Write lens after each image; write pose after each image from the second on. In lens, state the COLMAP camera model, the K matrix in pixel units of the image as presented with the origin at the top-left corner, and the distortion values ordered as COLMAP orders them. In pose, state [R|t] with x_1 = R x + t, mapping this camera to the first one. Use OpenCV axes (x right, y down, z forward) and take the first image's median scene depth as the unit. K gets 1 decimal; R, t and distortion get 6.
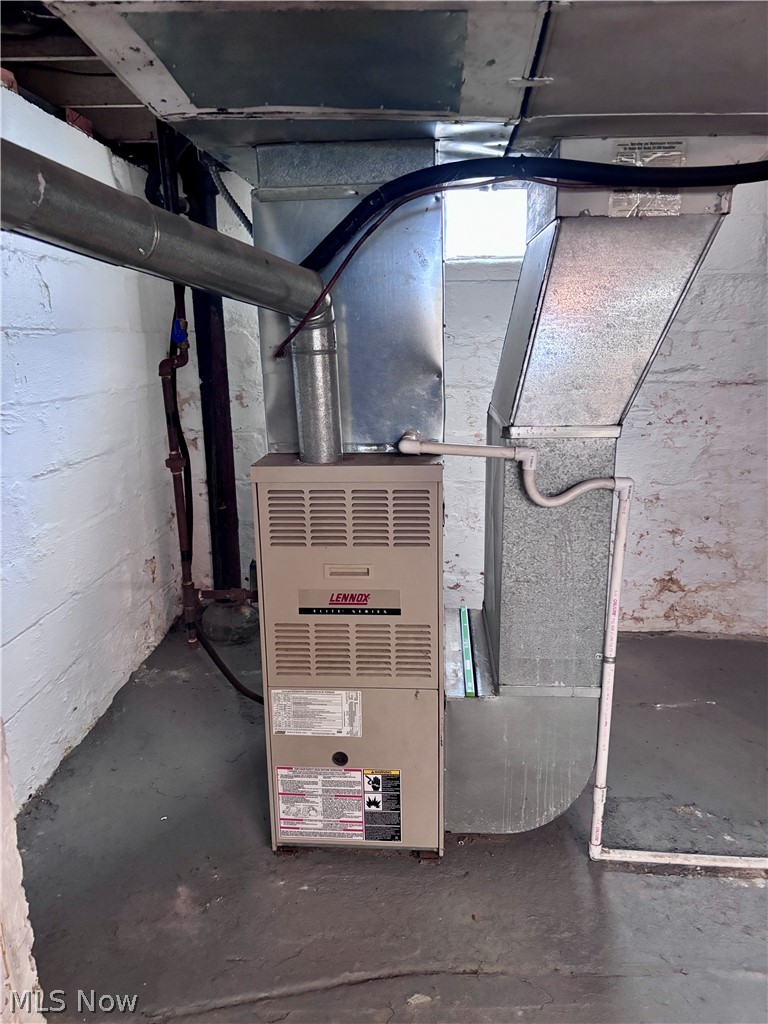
lens RADIAL K [[773.0, 0, 388.0], [0, 773.0, 511.9], [0, 0, 1]] dist [0.016190, -0.010200]
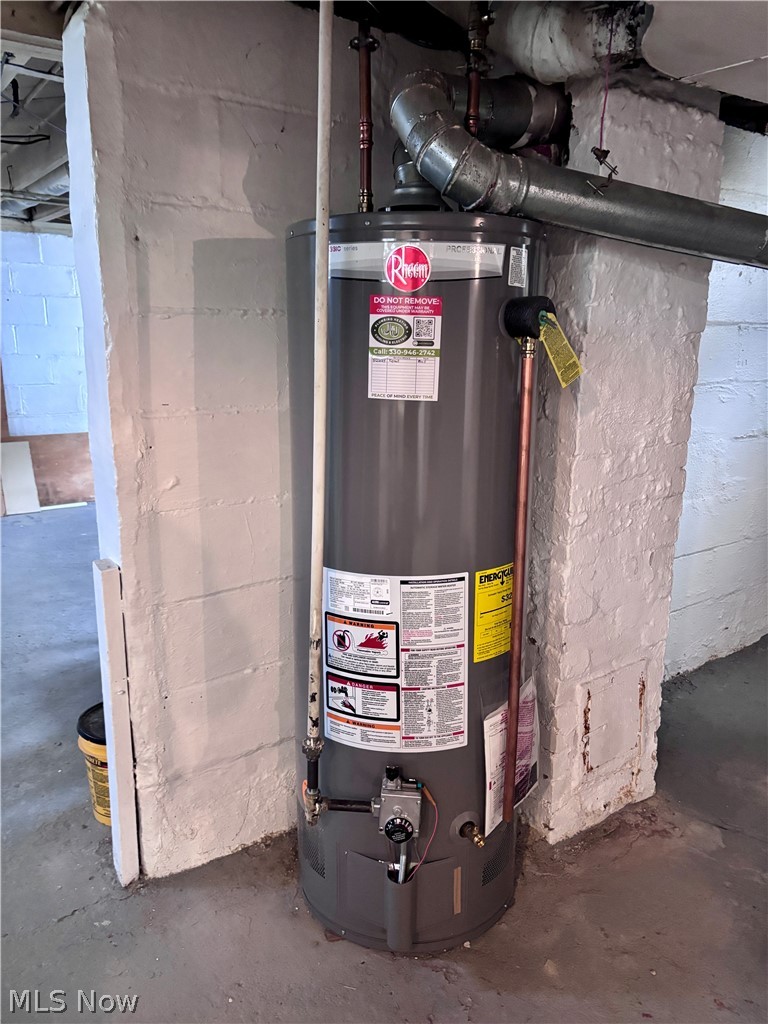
lens RADIAL K [[773.0, 0, 386.9], [0, 773.0, 507.5], [0, 0, 1]] dist [0.016190, -0.010200]
pose [[0.634099, 0.191767, -0.749096, 0.158995], [-0.186221, 0.978119, 0.092763, 0.053923], [0.750494, 0.080676, 0.655935, -0.263066]]
